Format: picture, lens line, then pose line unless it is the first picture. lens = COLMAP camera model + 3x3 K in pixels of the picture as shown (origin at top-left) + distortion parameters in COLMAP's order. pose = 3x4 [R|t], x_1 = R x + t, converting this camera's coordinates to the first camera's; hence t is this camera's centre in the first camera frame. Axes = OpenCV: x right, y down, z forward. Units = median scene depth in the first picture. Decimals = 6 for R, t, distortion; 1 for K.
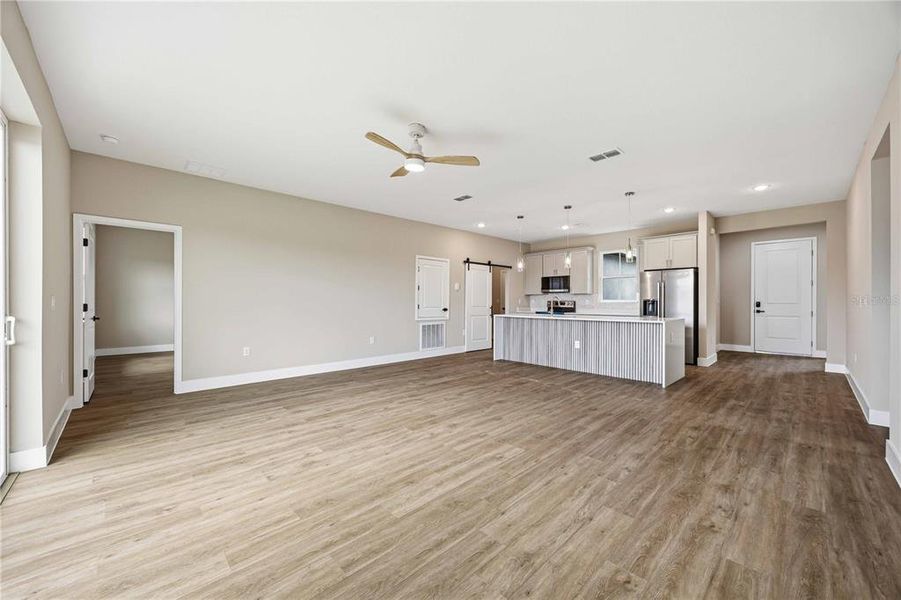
lens RADIAL K [[342.8, 0, 450.4], [0, 342.8, 301.6], [0, 0, 1]] dist [-0.003789, -0.000428]
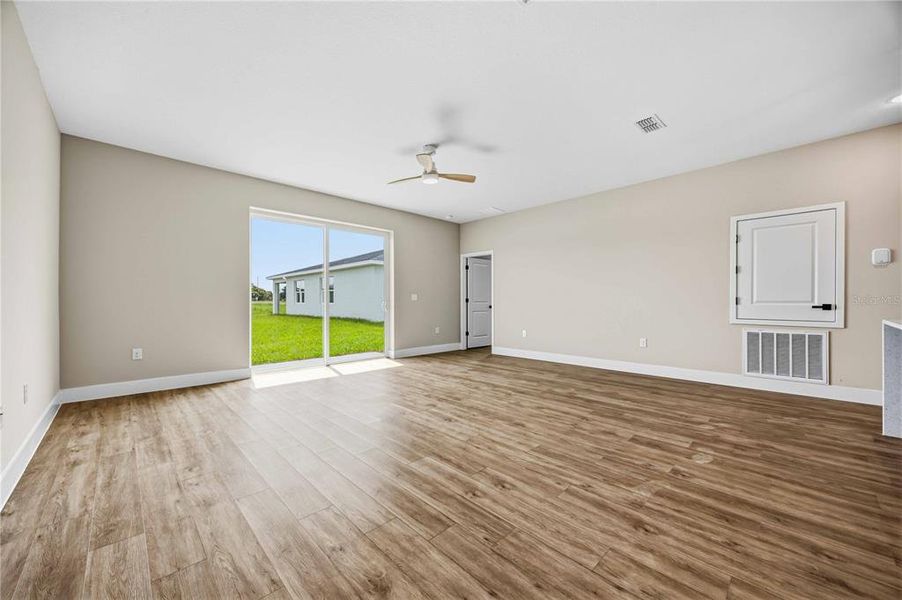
lens RADIAL K [[343.2, 0, 450.9], [0, 343.2, 301.6], [0, 0, 1]] dist [-0.003789, -0.000428]
pose [[0.003315, -0.001884, -0.999993, 0.933348], [0.000949, 0.999998, -0.001881, 0.031611], [0.999994, -0.000942, 0.003317, 0.903777]]
